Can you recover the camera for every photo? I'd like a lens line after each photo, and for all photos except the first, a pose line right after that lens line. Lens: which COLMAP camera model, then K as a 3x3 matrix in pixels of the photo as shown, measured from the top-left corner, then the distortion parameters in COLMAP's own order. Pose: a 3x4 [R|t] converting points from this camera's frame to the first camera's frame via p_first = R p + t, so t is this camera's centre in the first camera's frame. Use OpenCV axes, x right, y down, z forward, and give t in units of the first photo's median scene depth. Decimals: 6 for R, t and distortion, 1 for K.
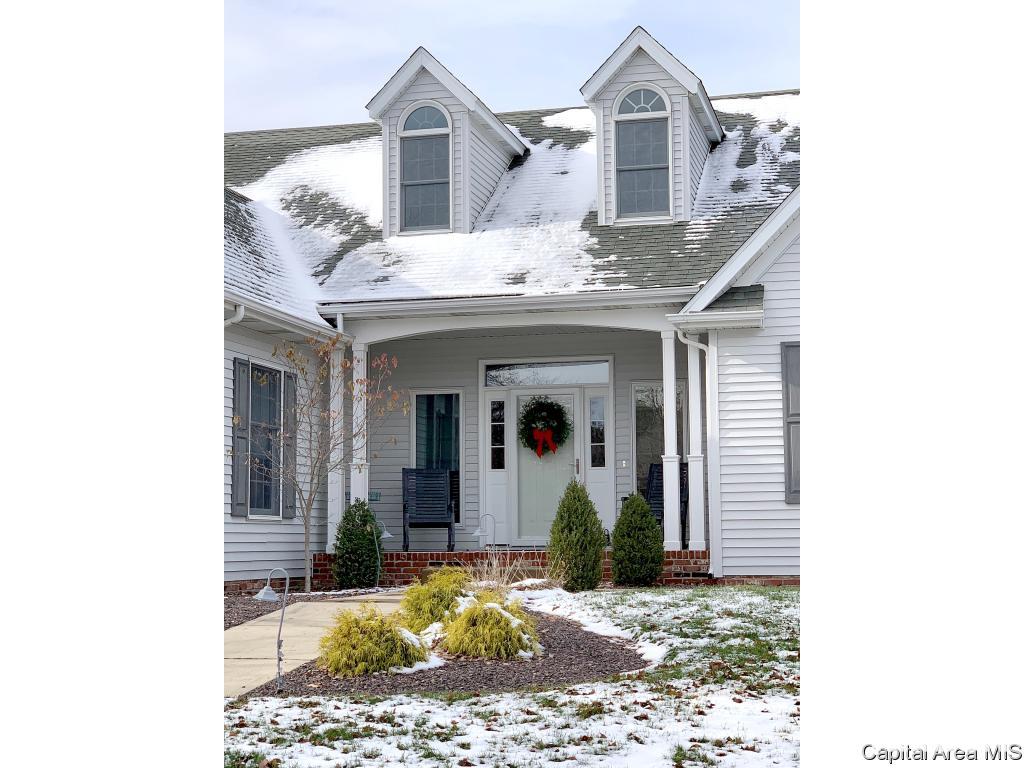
lens RADIAL K [[1550.3, 0, 513.2], [0, 1550.3, 385.7], [0, 0, 1]] dist [-0.019691, 0.000000]
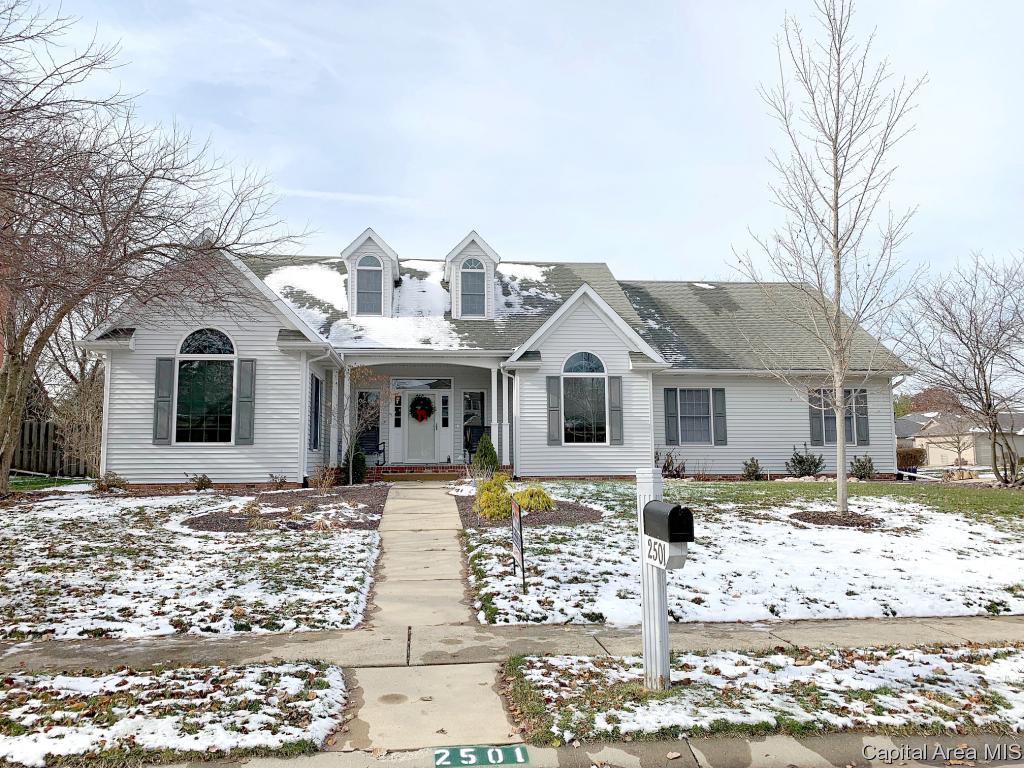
lens RADIAL K [[764.9, 0, 516.7], [0, 764.9, 378.1], [0, 0, 1]] dist [0.058112, 0.001104]
pose [[0.935067, 0.038517, 0.352372, -0.240607], [-0.035914, 0.999258, -0.013923, -0.006193], [-0.352647, 0.000364, 0.935756, -0.056093]]
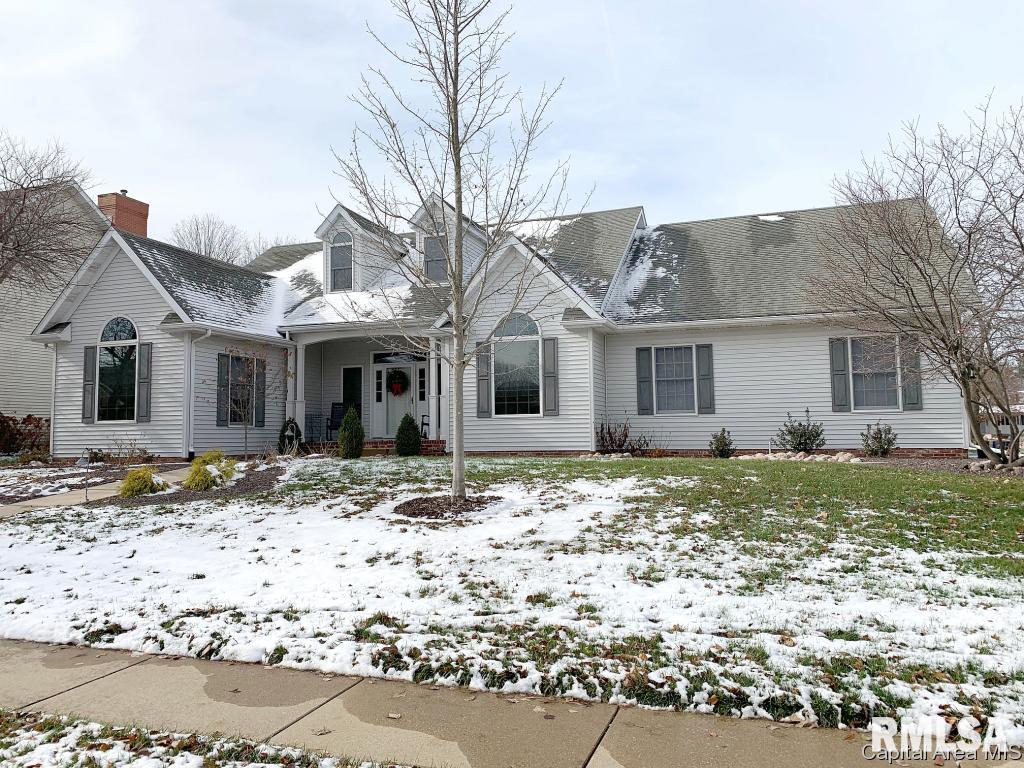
lens RADIAL K [[764.9, 0, 511.2], [0, 764.9, 382.4], [0, 0, 1]] dist [0.058112, 0.001104]
pose [[0.996855, -0.012013, -0.078325, 0.264453], [0.014566, 0.999378, 0.032106, -0.005037], [0.077891, -0.033145, 0.996411, -0.042678]]
